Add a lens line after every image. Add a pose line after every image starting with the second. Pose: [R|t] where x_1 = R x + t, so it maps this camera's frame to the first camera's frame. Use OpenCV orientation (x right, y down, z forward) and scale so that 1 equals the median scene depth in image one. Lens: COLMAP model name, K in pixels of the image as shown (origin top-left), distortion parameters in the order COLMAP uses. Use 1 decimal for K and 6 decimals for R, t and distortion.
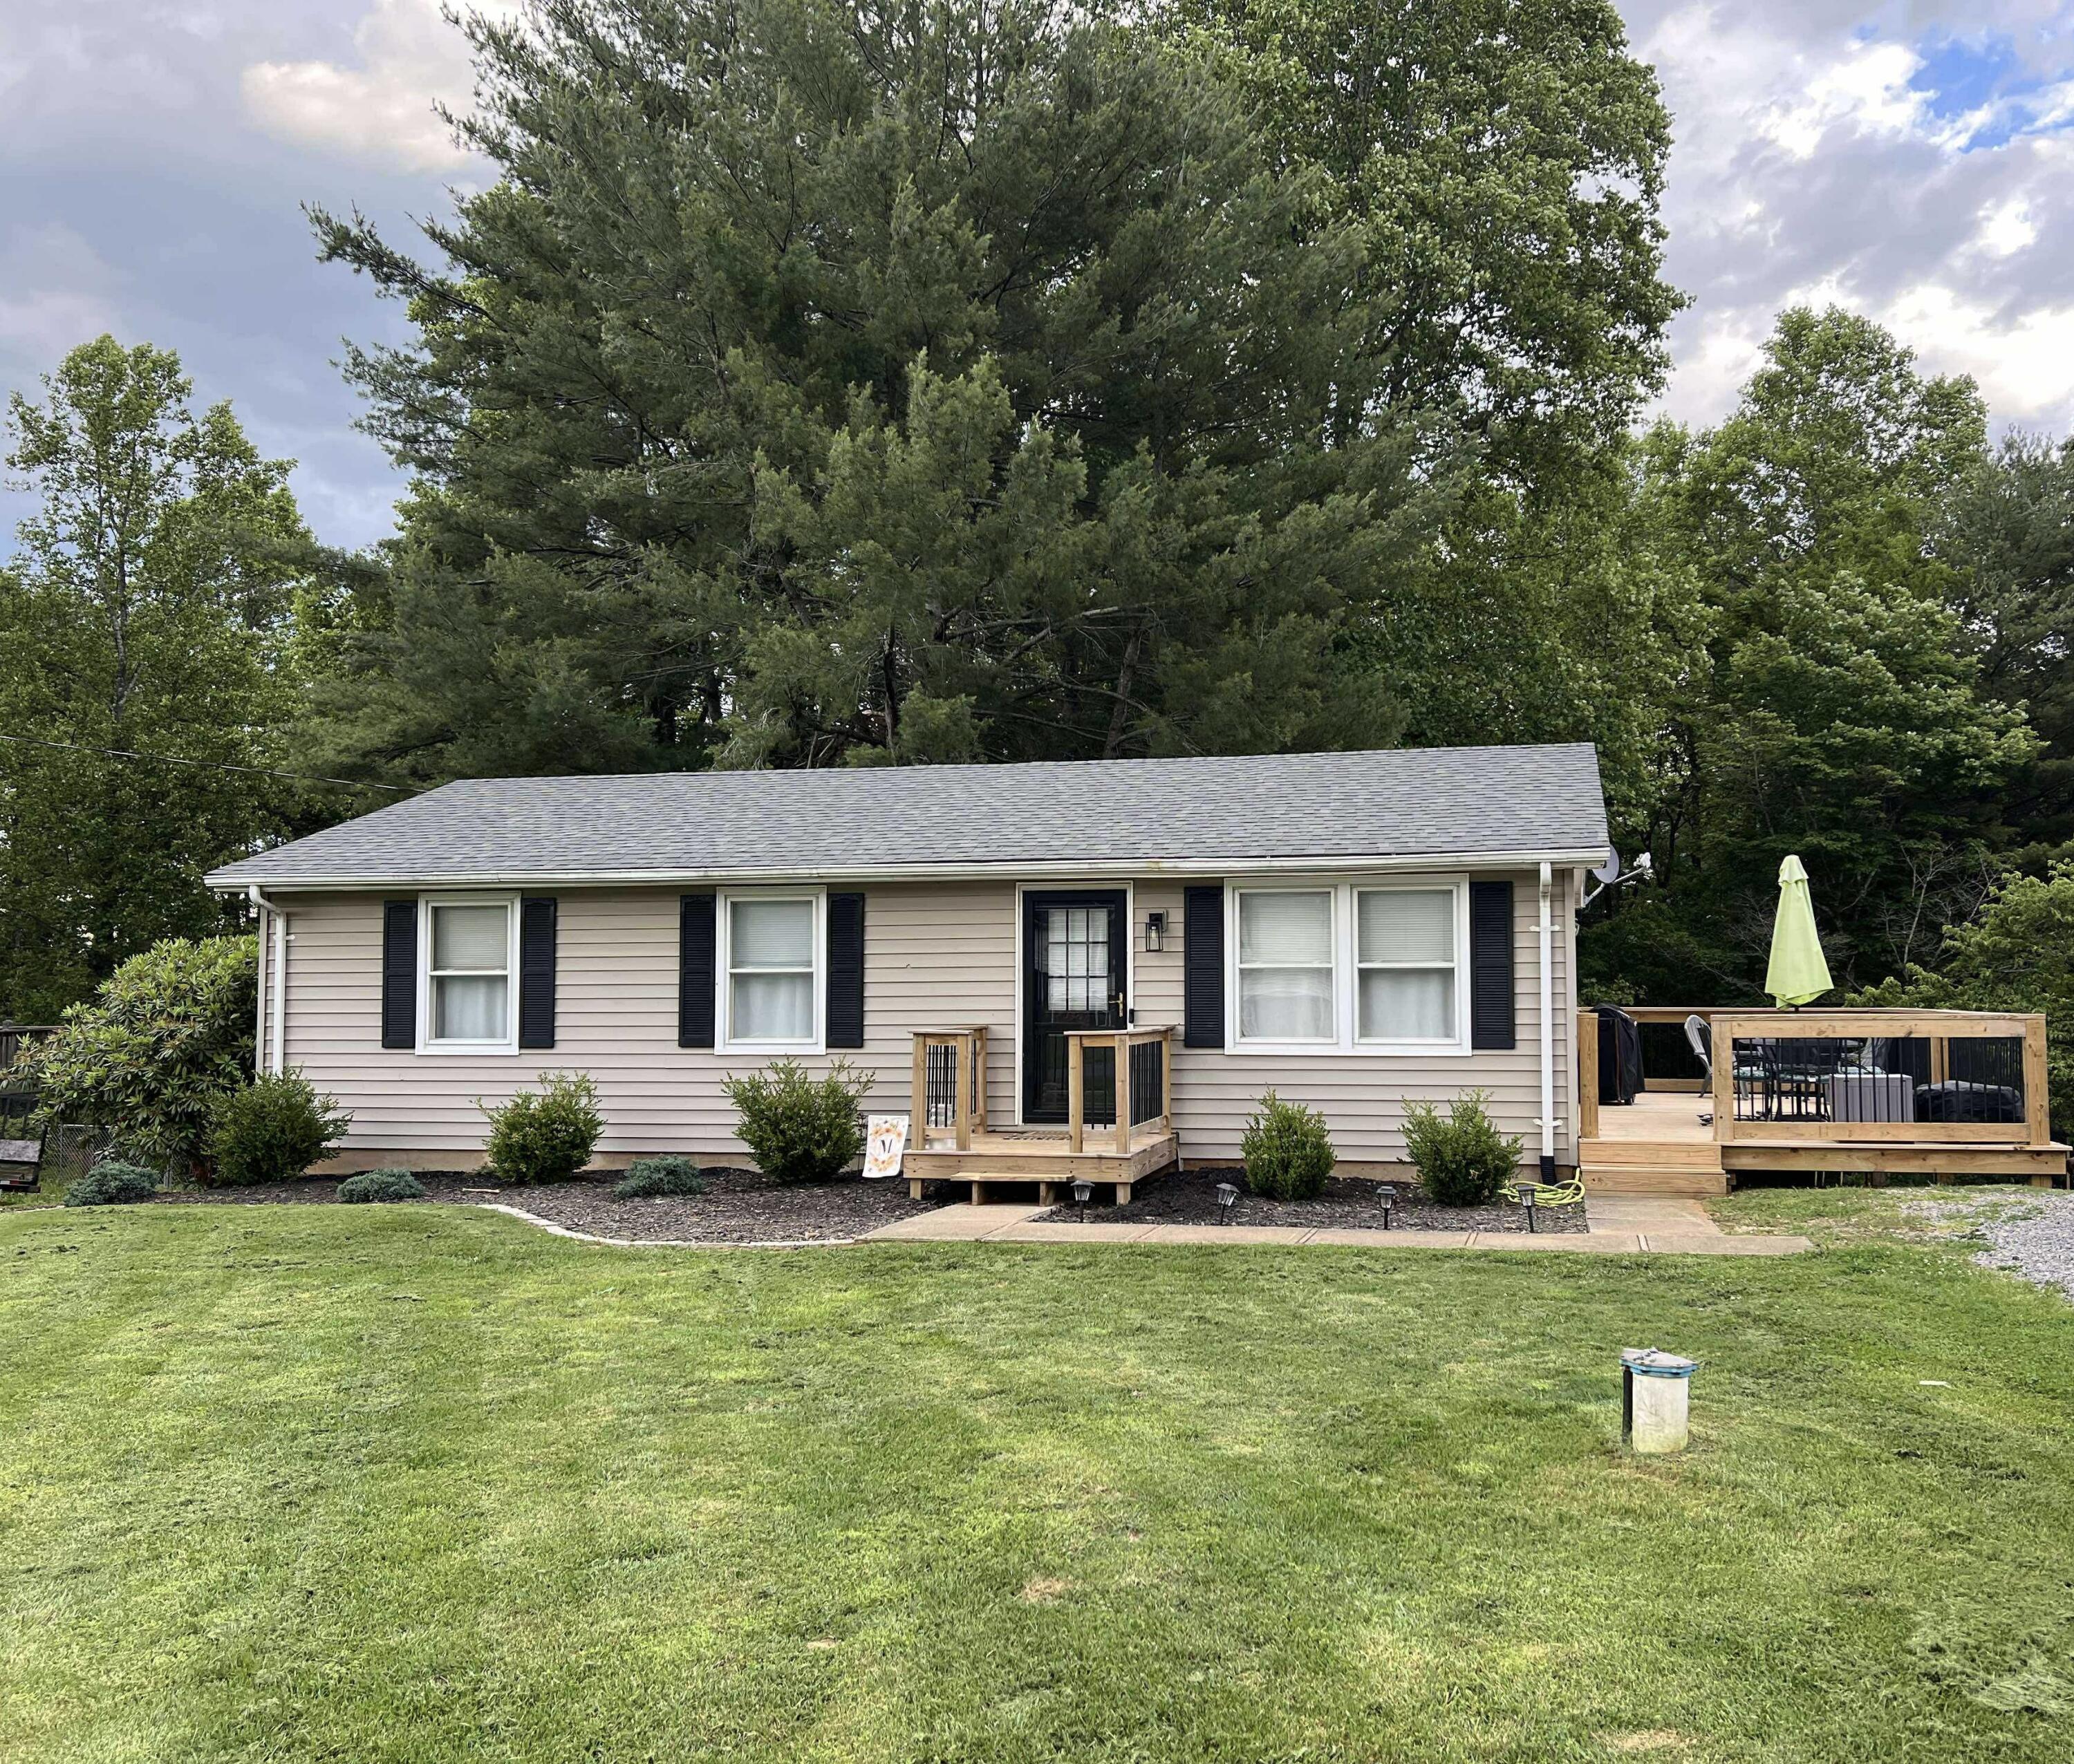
lens RADIAL K [[1813.1, 0, 1136.3], [0, 1813.1, 887.2], [0, 0, 1]] dist [0.075973, -0.081281]
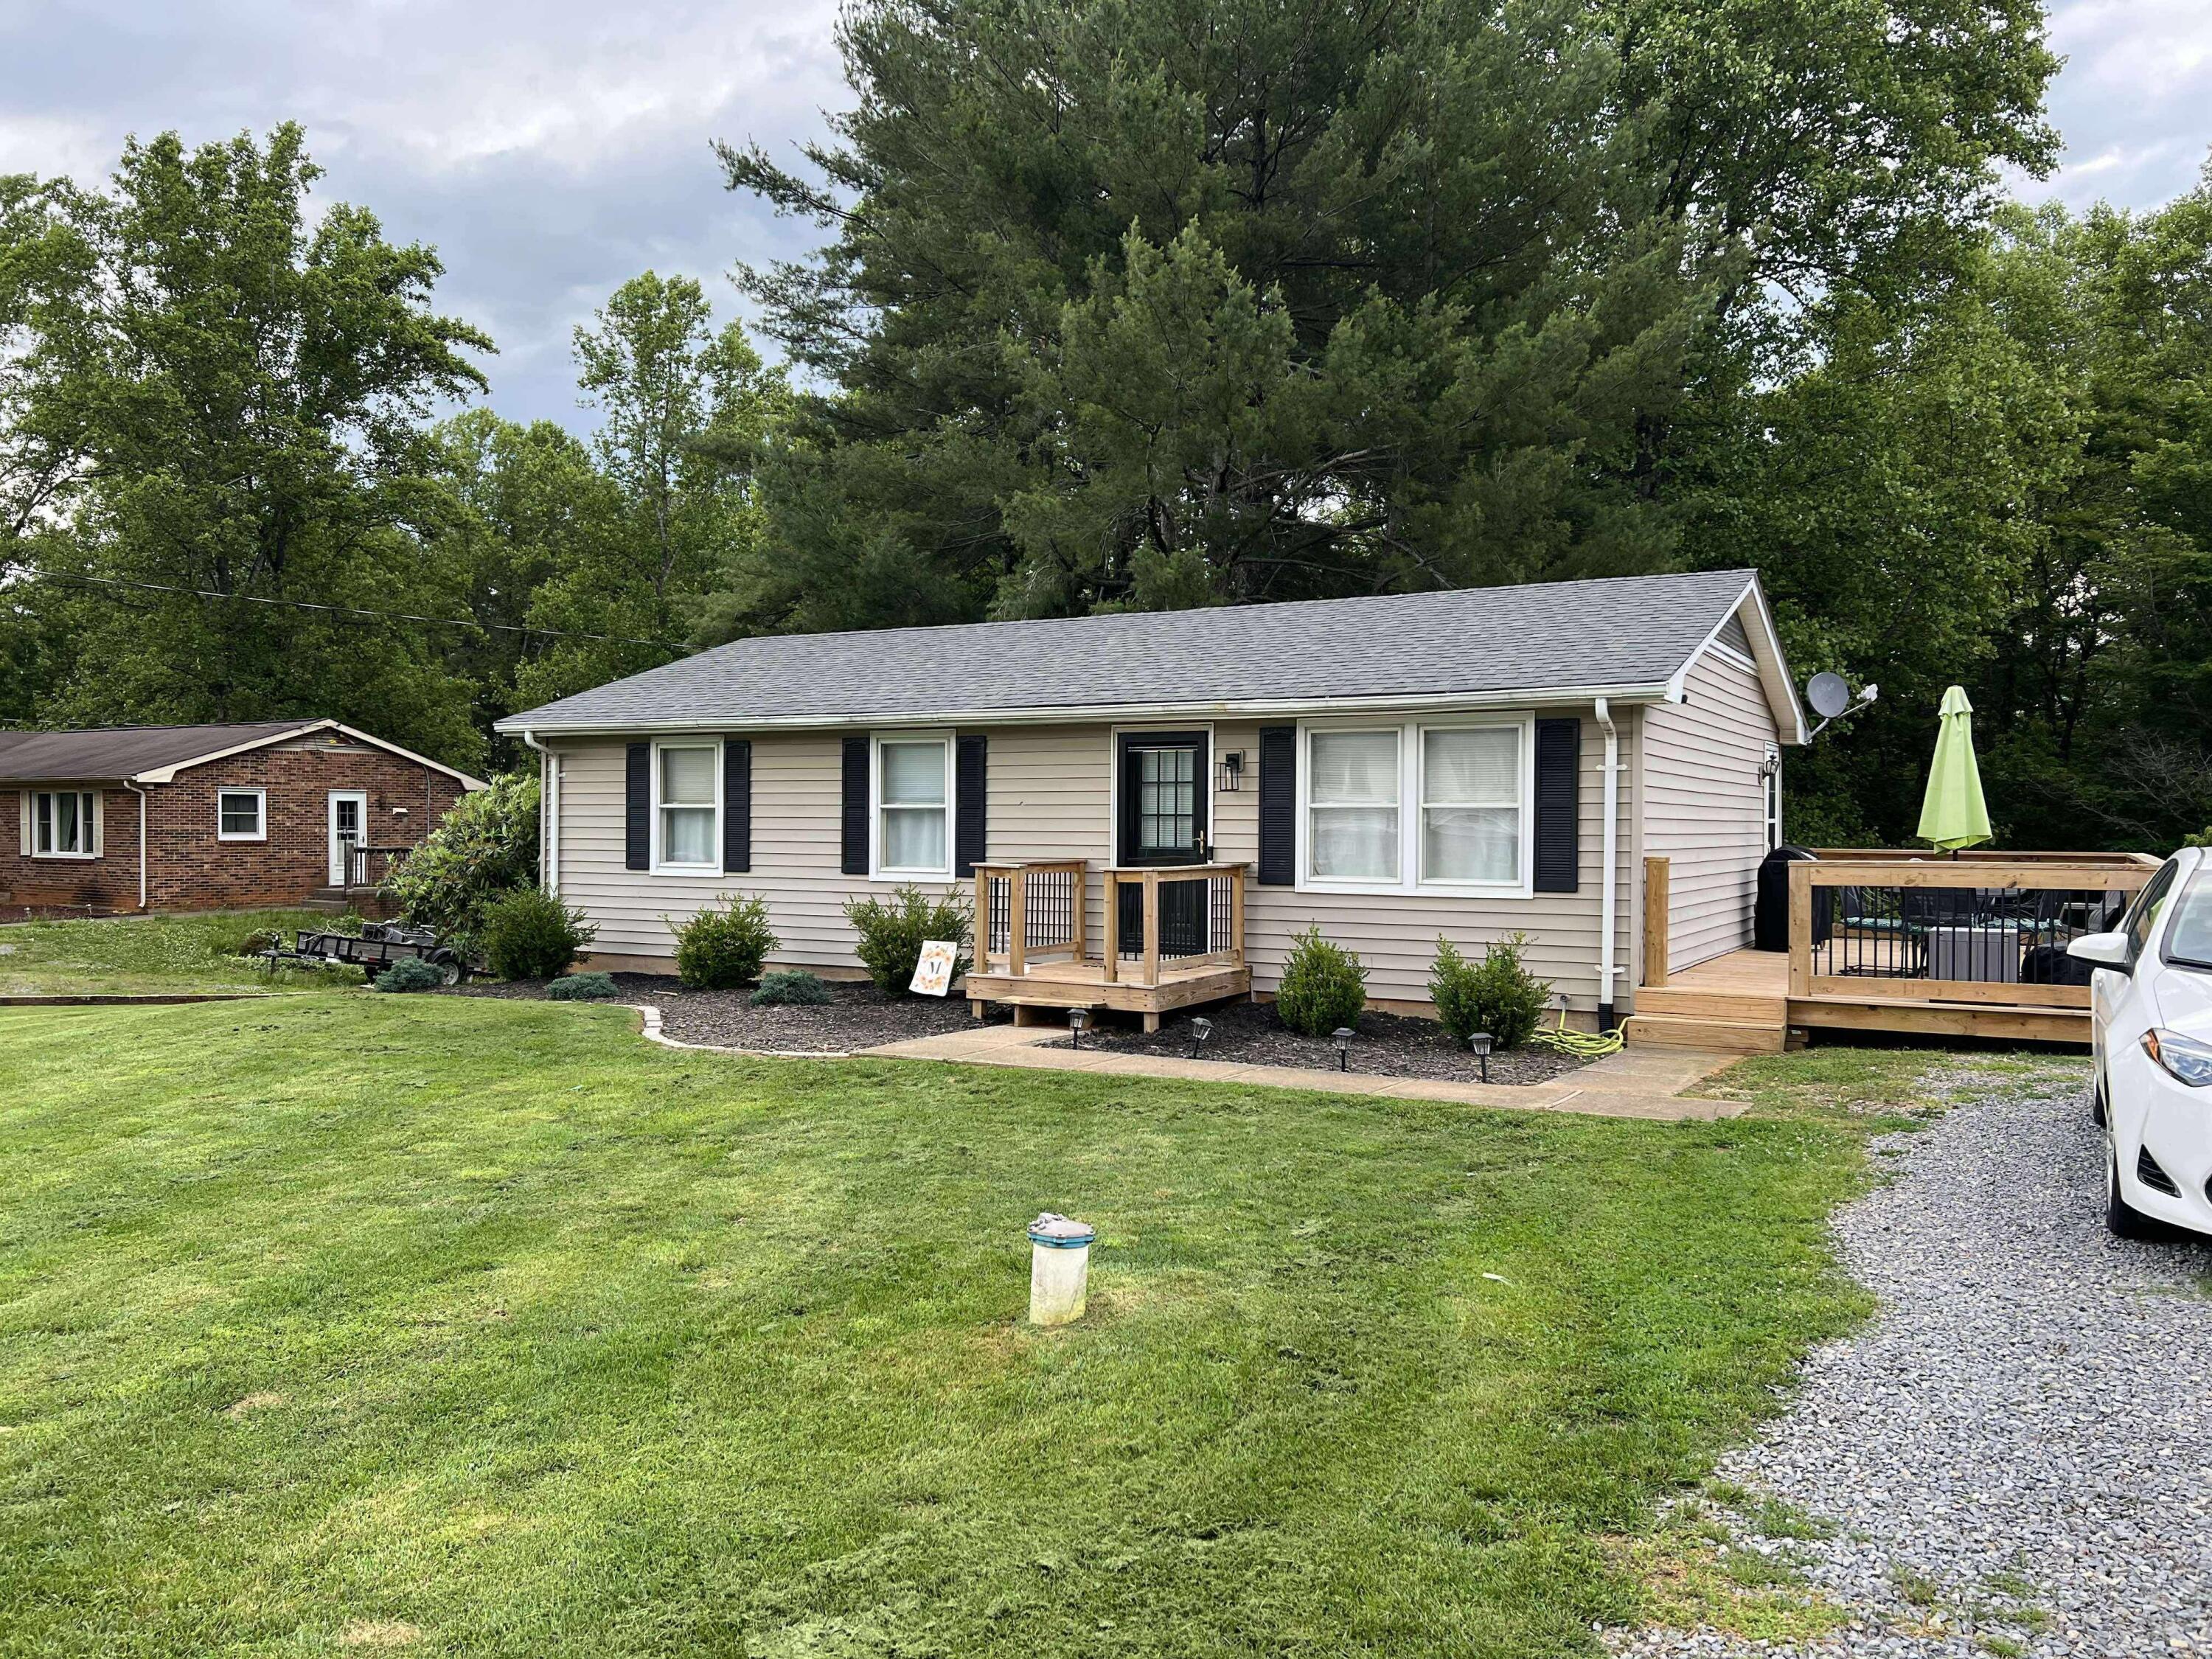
lens RADIAL K [[1671.8, 0, 1100.9], [0, 1671.8, 824.0], [0, 0, 1]] dist [0.074097, -0.076707]
pose [[0.954248, 0.009735, -0.298859, 0.218472], [0.007631, 0.998352, 0.056886, -0.000140], [0.298920, -0.056564, 0.952600, 0.070877]]
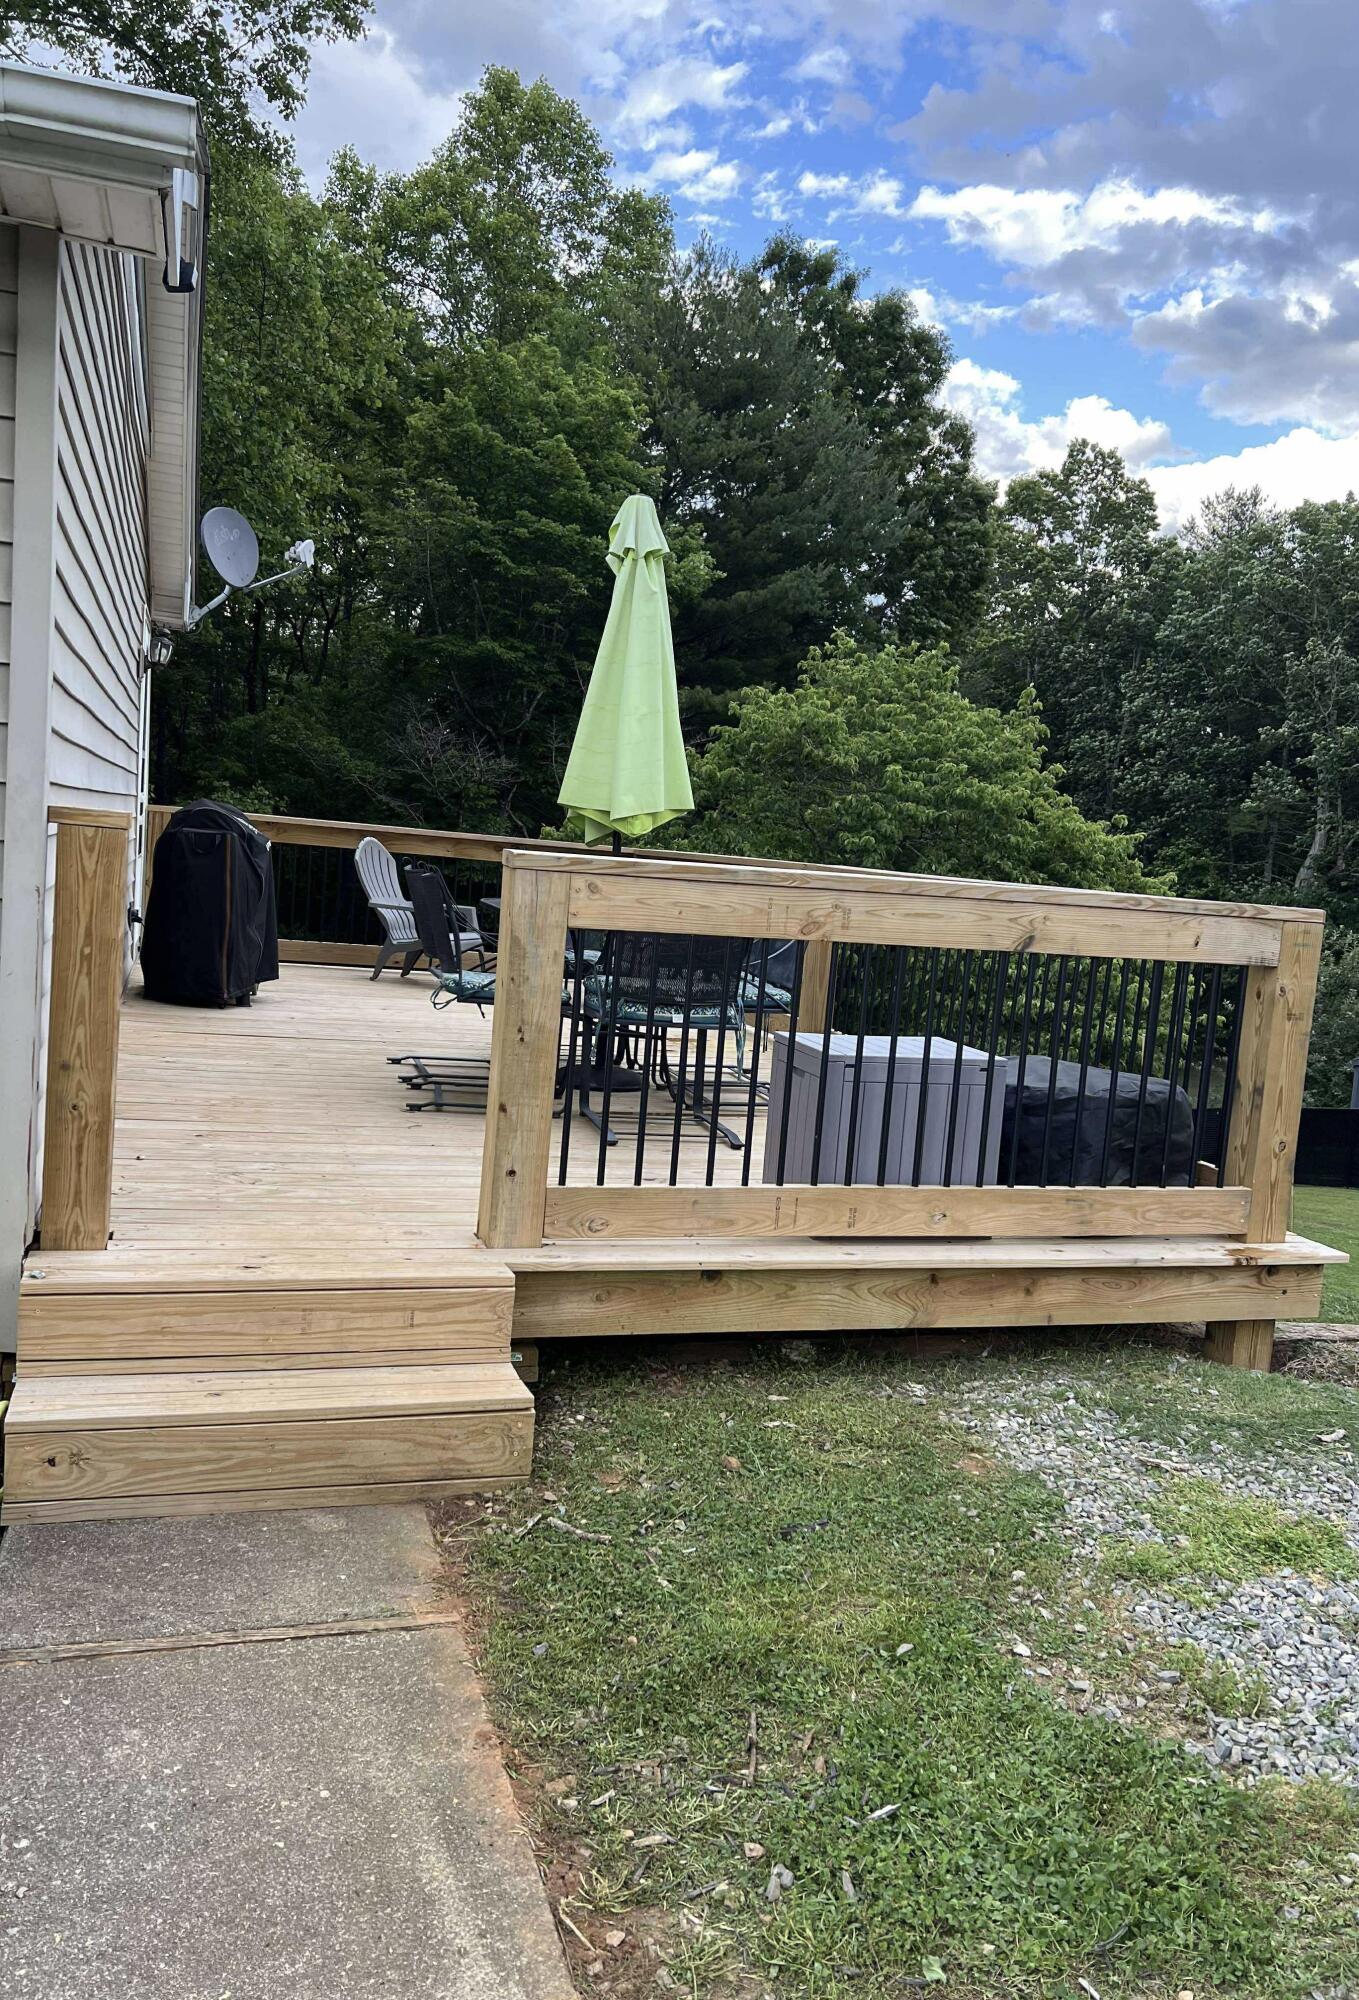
lens RADIAL K [[1469.9, 0, 678.2], [0, 1469.9, 1026.9], [0, 0, 1]] dist [0.070971, -0.131409]
pose [[0.856682, 0.016163, 0.515591, 0.195730], [-0.119325, 0.978609, 0.167587, 0.050851], [-0.501854, -0.205092, 0.840286, 0.716695]]
